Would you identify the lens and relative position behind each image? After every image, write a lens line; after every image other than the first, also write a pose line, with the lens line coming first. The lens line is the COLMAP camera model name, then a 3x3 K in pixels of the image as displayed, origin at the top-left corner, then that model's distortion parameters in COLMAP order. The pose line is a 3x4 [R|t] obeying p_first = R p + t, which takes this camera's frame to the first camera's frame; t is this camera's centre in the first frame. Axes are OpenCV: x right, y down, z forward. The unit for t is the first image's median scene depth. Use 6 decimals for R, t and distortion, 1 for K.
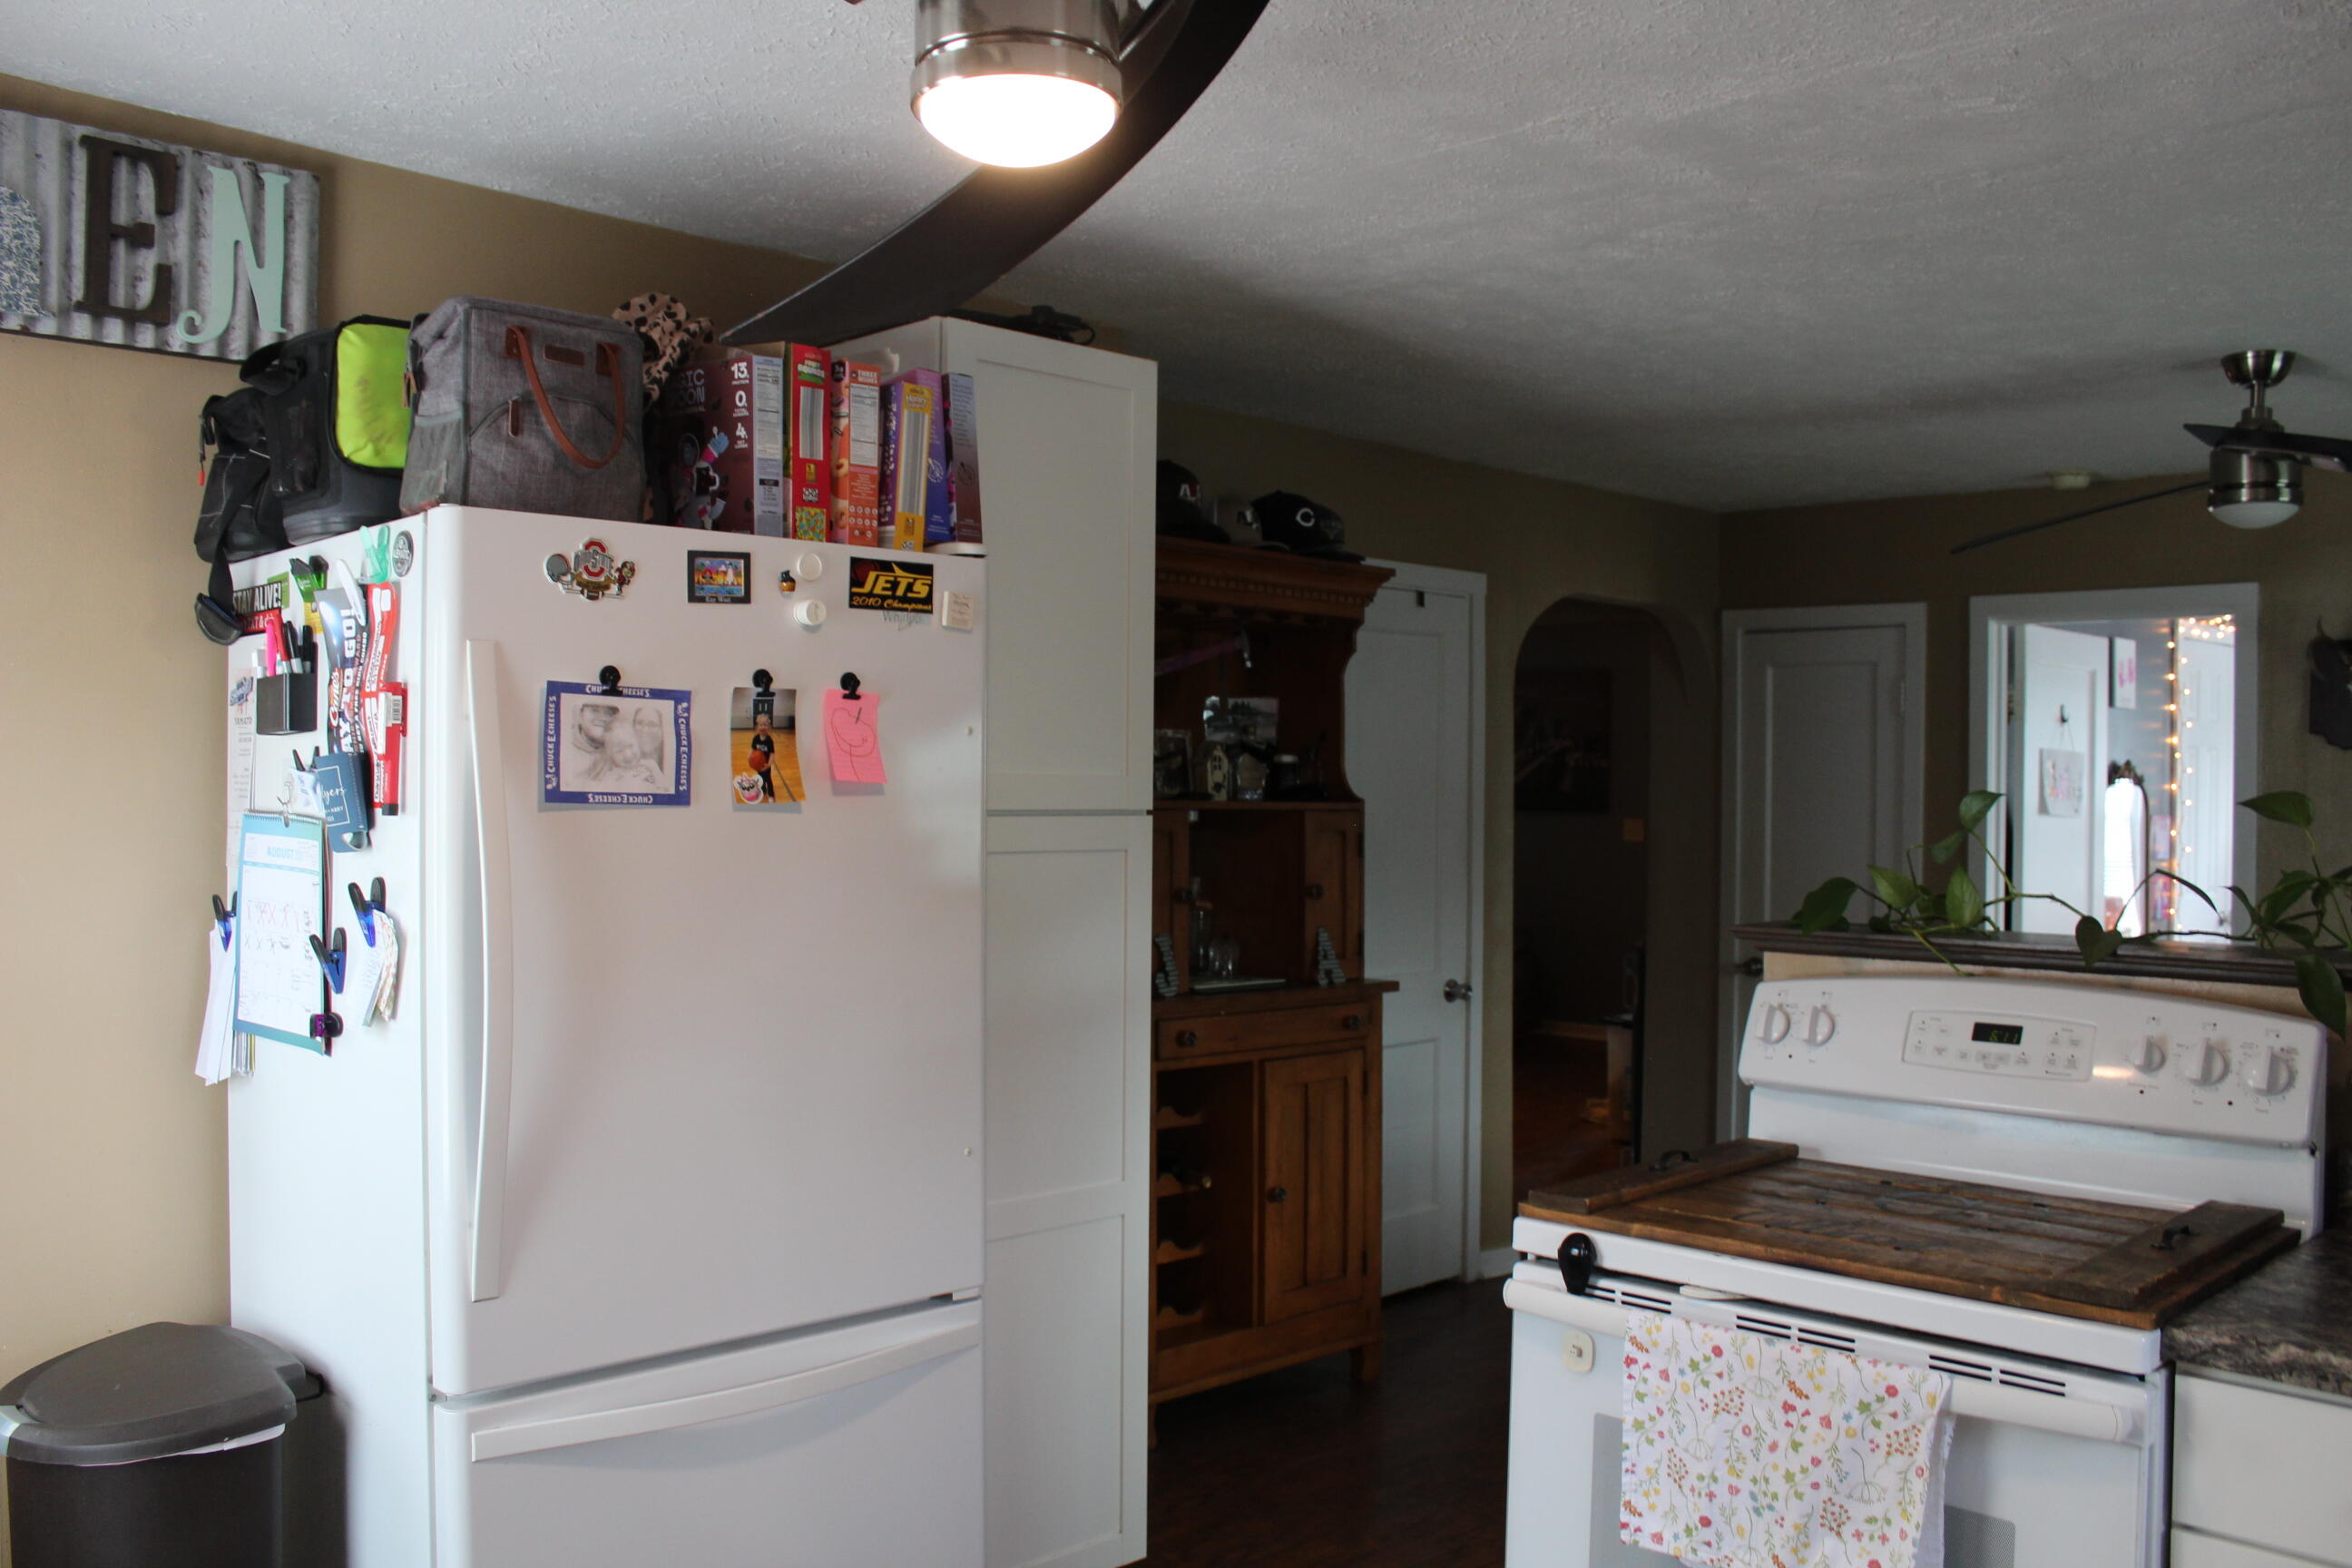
lens RADIAL K [[1980.1, 0, 1176.0], [0, 1980.1, 784.0], [0, 0, 1]] dist [-0.155822, 0.145961]
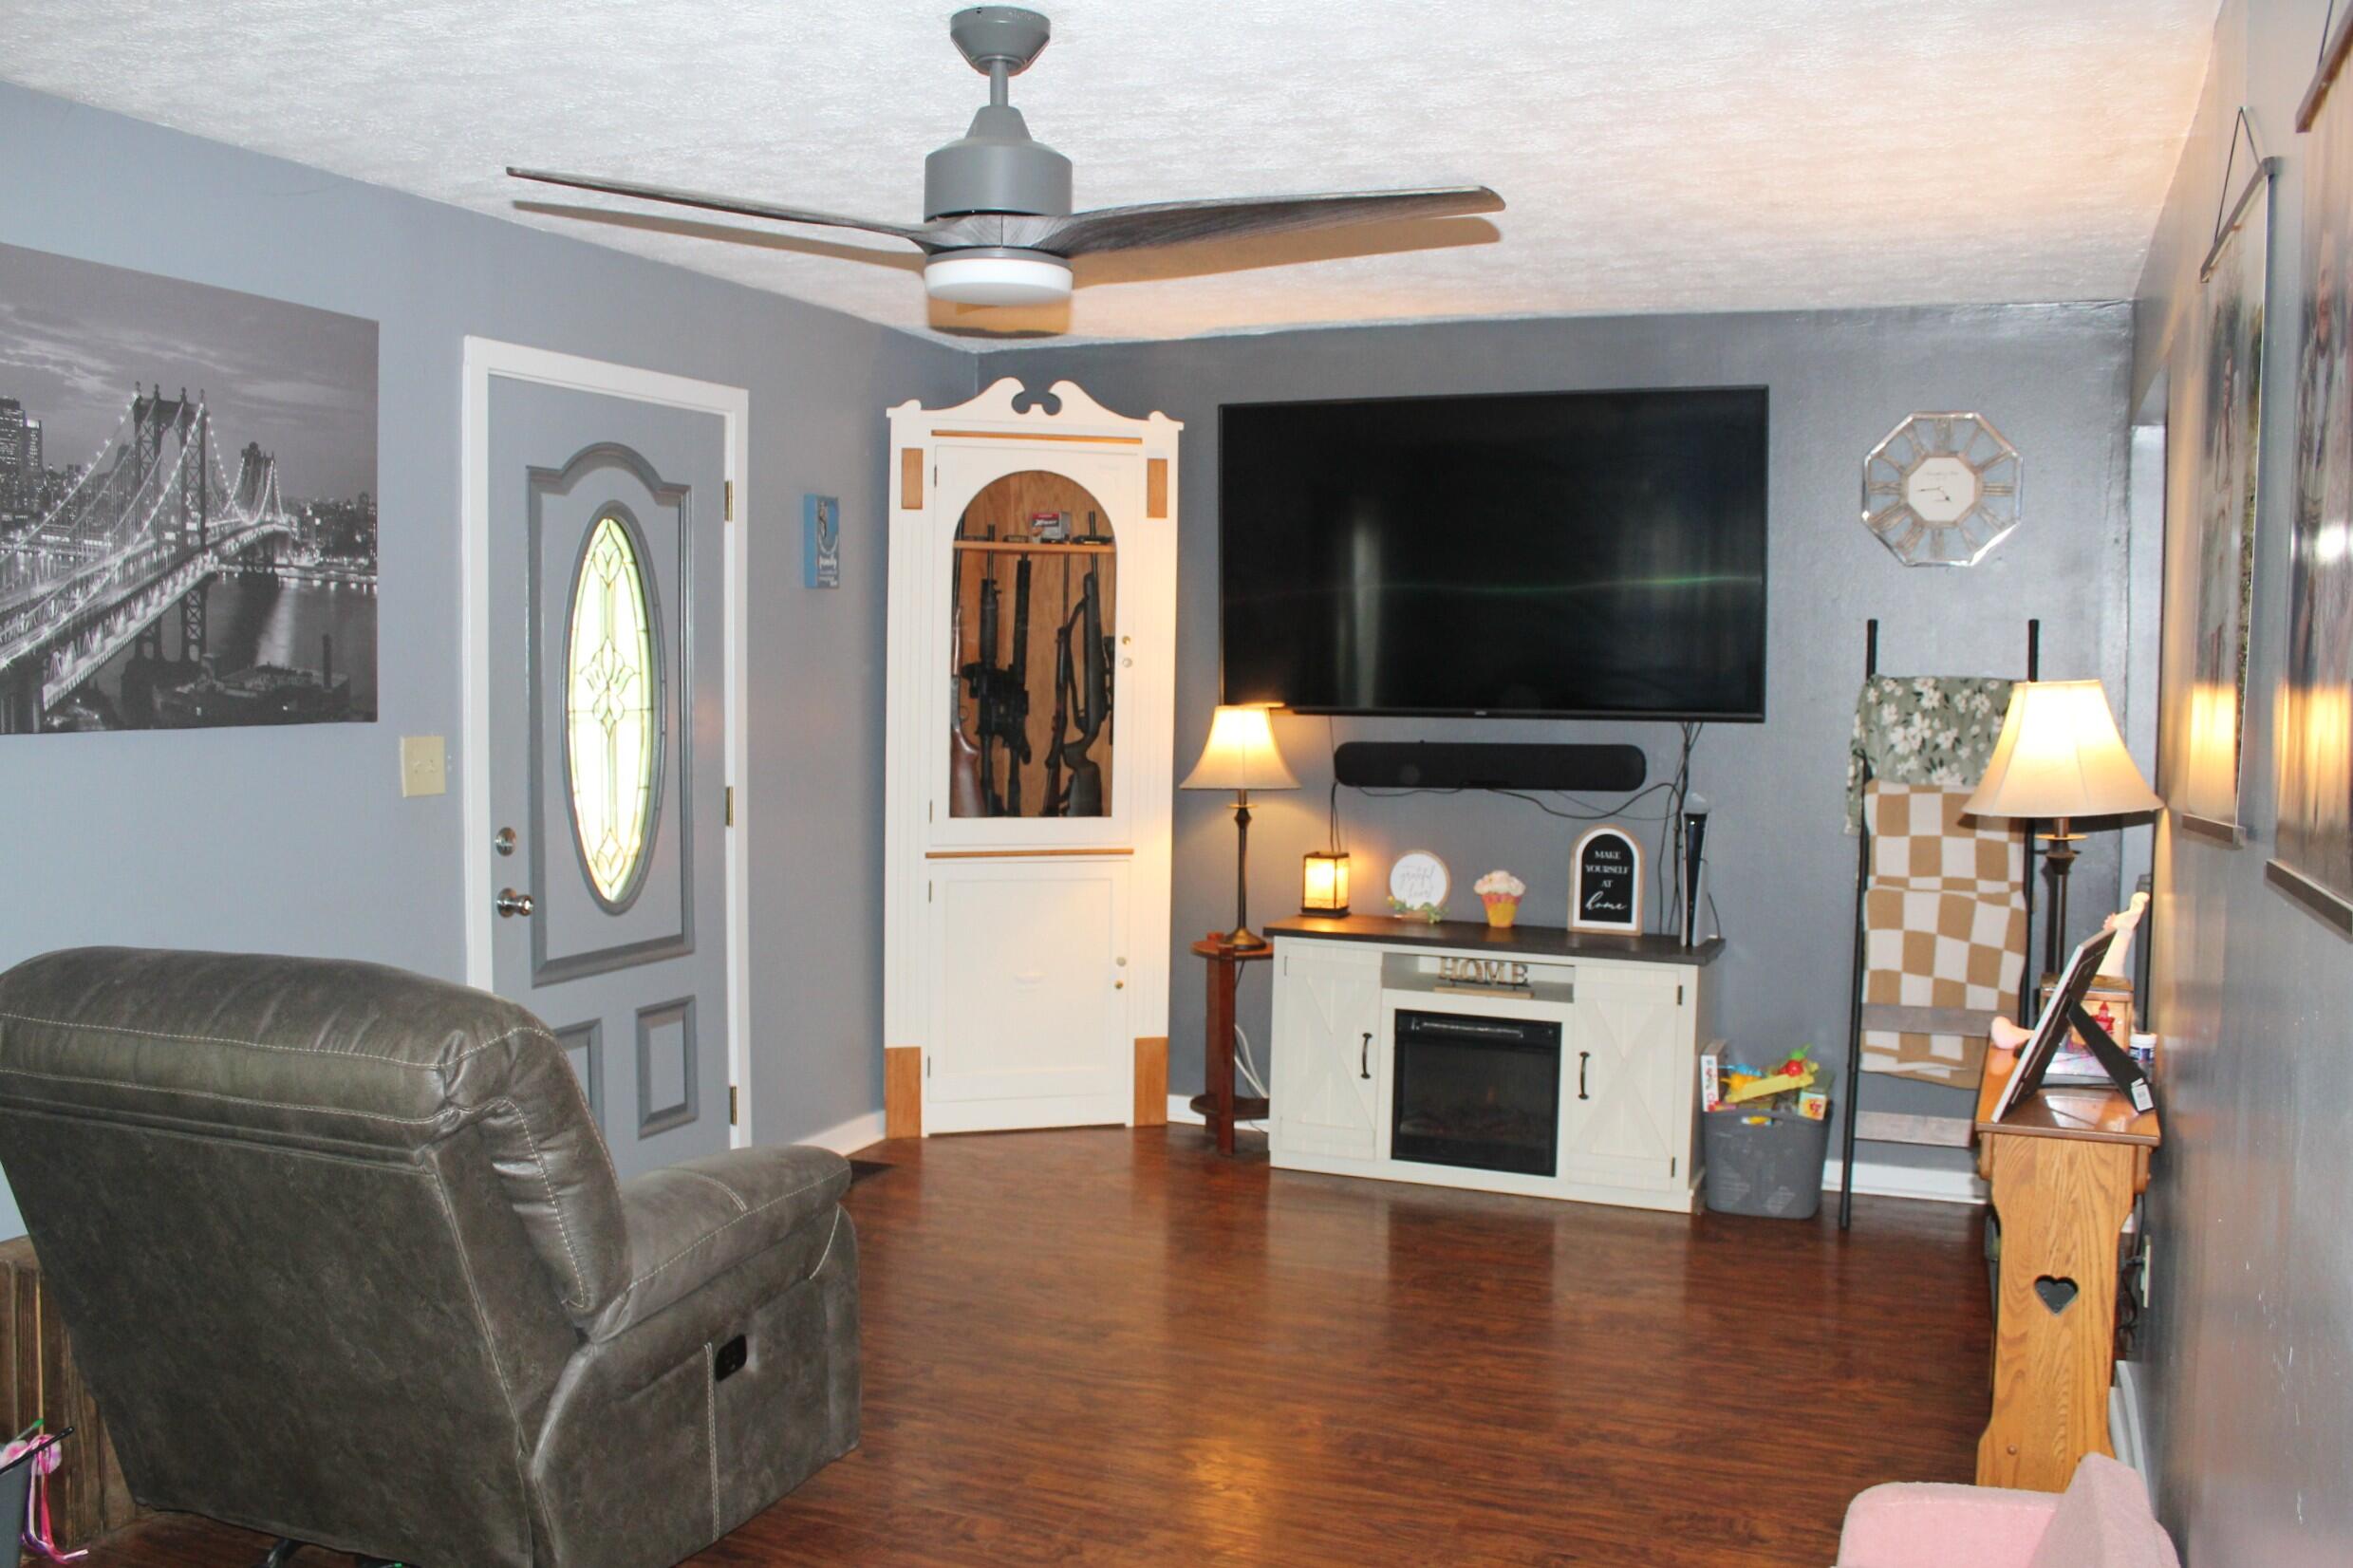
lens RADIAL K [[2057.7, 0, 1175.9], [0, 2057.7, 817.8], [0, 0, 1]] dist [-0.180760, 0.163030]
pose [[-0.390391, -0.087335, 0.916497, -0.392057], [-0.017157, 0.996008, 0.087604, -0.006085], [-0.920489, 0.018475, -0.390331, 2.220590]]
